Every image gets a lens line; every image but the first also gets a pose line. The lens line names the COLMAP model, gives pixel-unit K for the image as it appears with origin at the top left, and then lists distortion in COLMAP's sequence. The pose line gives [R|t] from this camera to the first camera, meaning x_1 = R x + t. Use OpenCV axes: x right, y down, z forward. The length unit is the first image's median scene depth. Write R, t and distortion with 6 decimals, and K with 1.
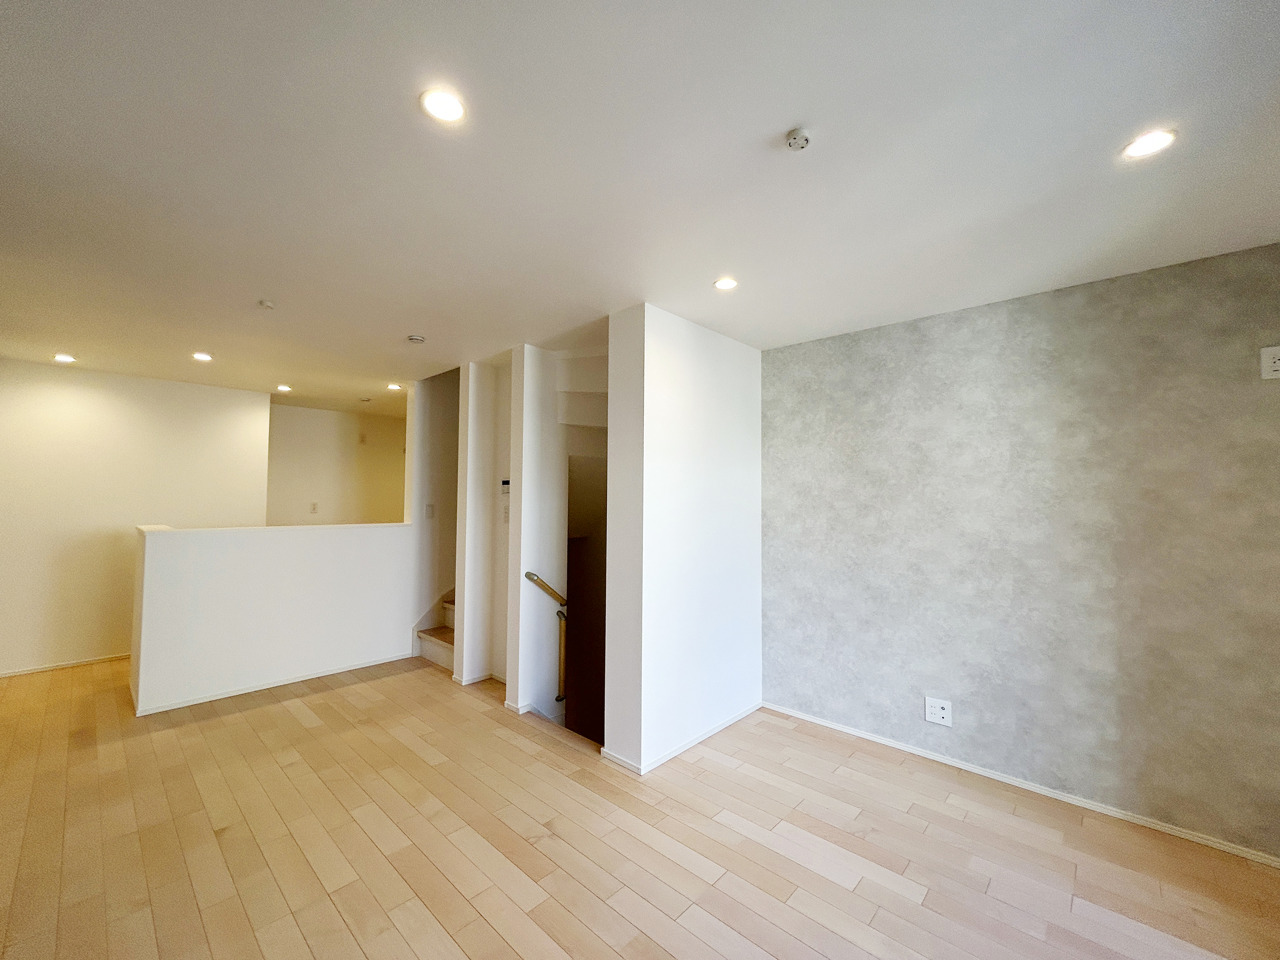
lens RADIAL K [[519.7, 0, 637.4], [0, 519.7, 482.0], [0, 0, 1]] dist [-0.002051, 0.001419]
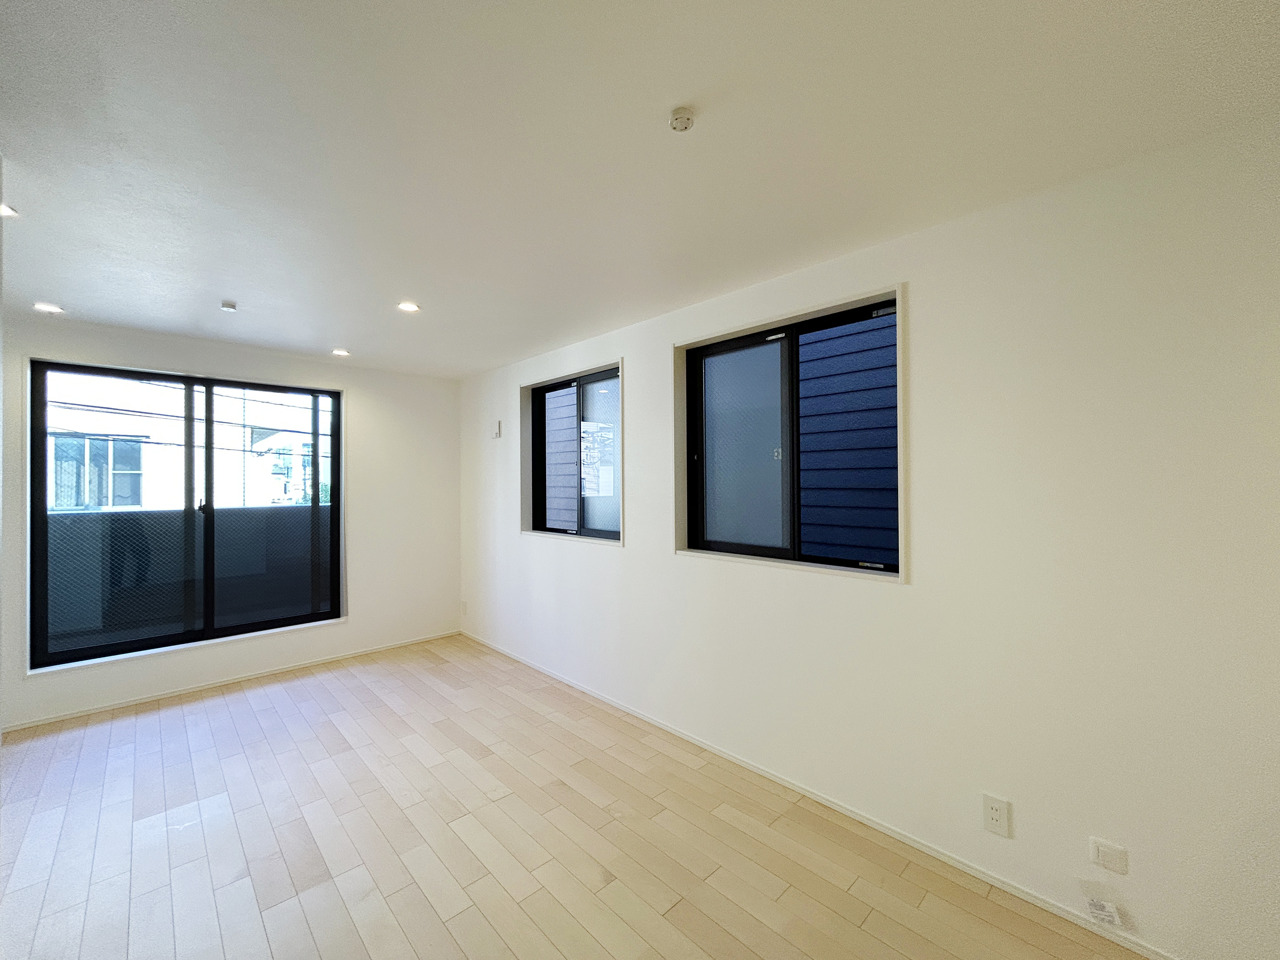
lens RADIAL K [[519.7, 0, 645.9], [0, 519.7, 482.1], [0, 0, 1]] dist [-0.002051, 0.001419]
pose [[-0.999048, -0.002113, 0.043583, -0.808936], [-0.003354, 0.999590, -0.028422, 0.026764], [-0.043505, -0.028541, -0.998645, 1.696644]]
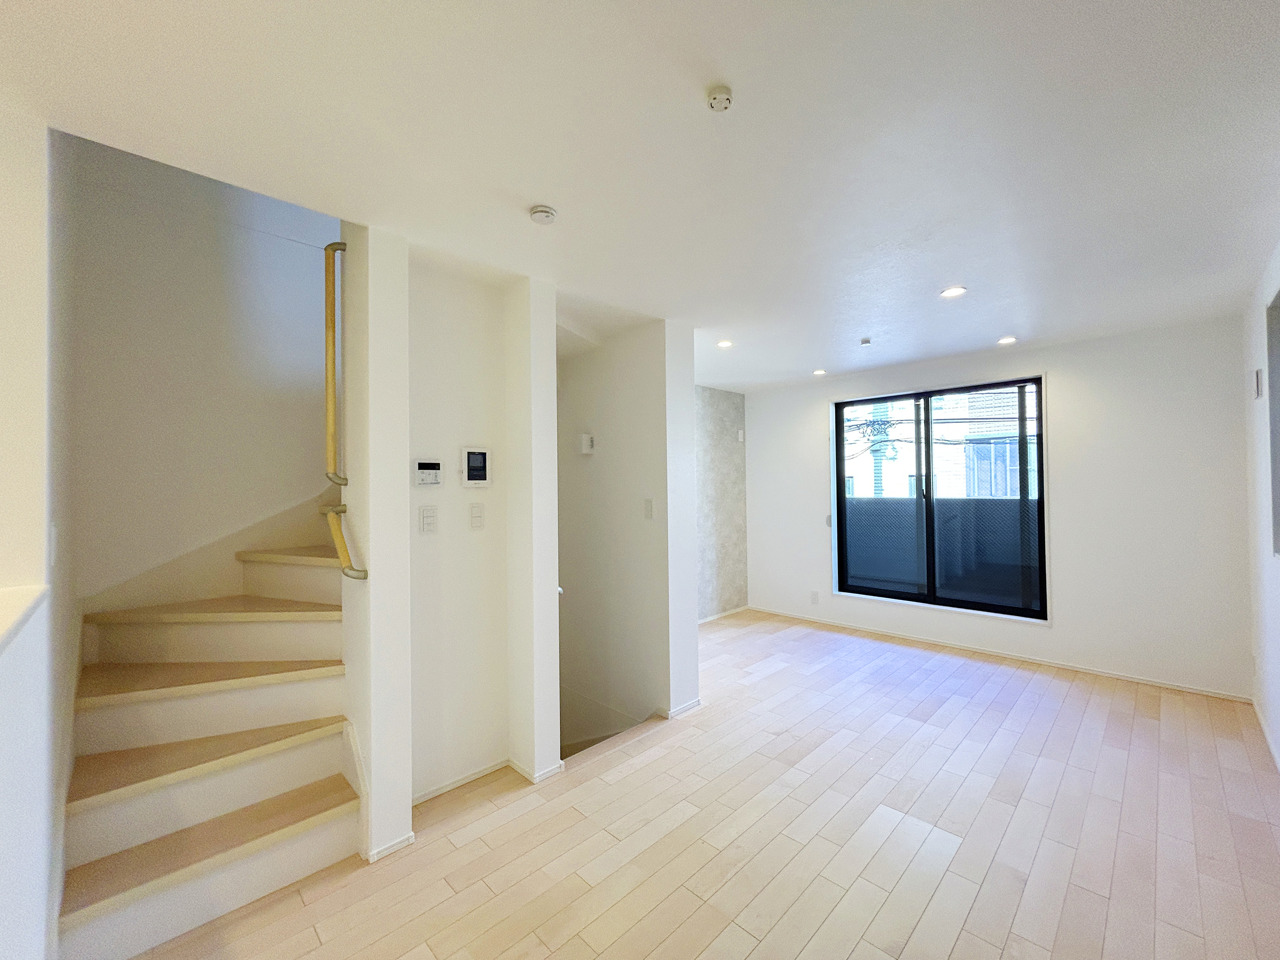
lens RADIAL K [[519.7, 0, 640.6], [0, 519.7, 484.8], [0, 0, 1]] dist [-0.002051, 0.001419]
pose [[0.037657, -0.006196, 0.999272, -1.370933], [-0.016628, 0.999838, 0.006826, 0.023933], [-0.999152, -0.016873, 0.037548, 1.197779]]
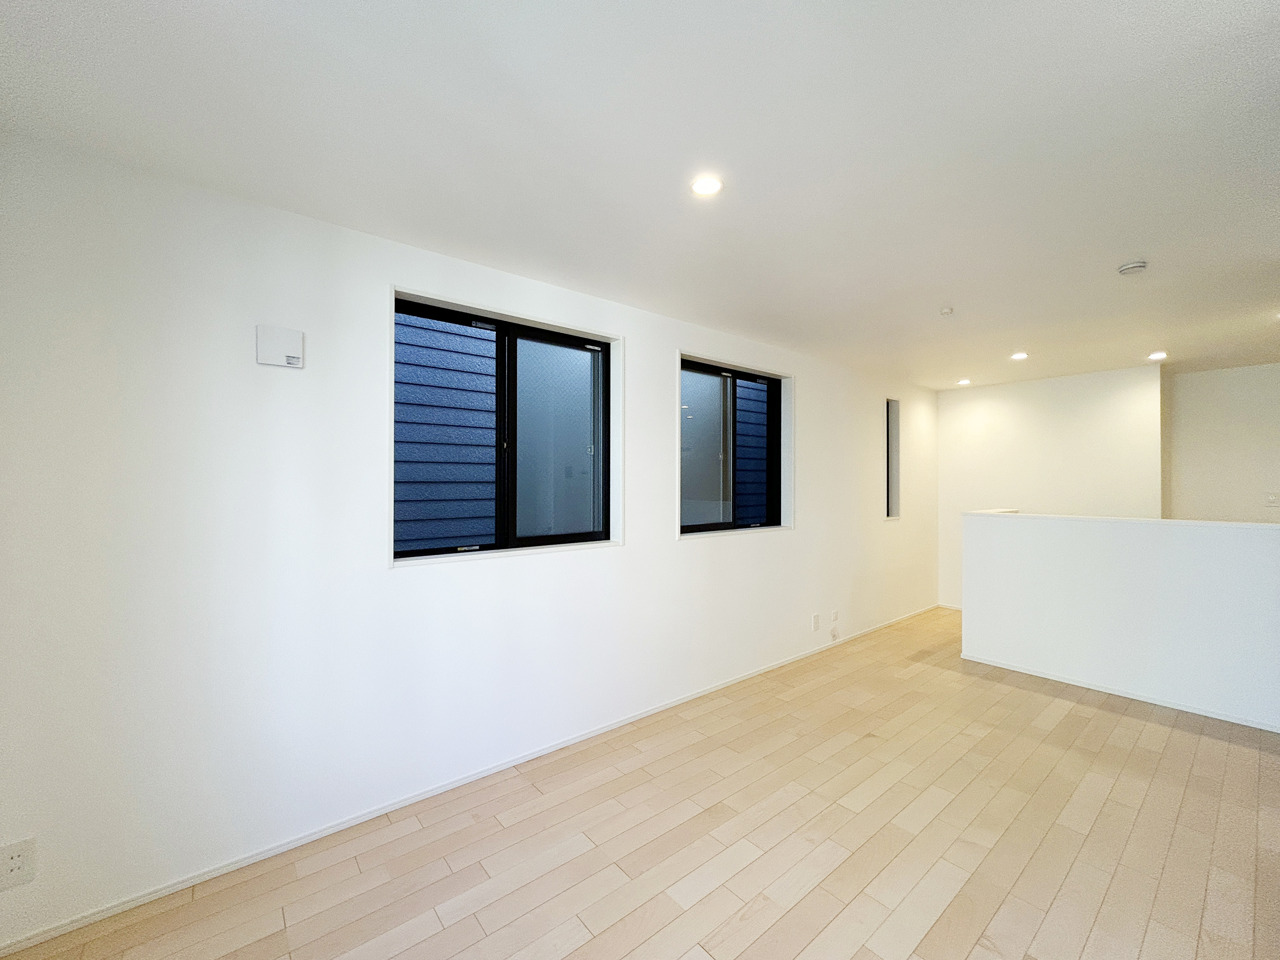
lens RADIAL K [[519.7, 0, 647.4], [0, 519.7, 470.3], [0, 0, 1]] dist [-0.002051, 0.001419]
pose [[-0.116979, -0.028529, -0.992725, 0.535204], [0.024303, 0.999206, -0.031579, 0.022847], [0.992837, -0.027820, -0.116193, 0.545768]]
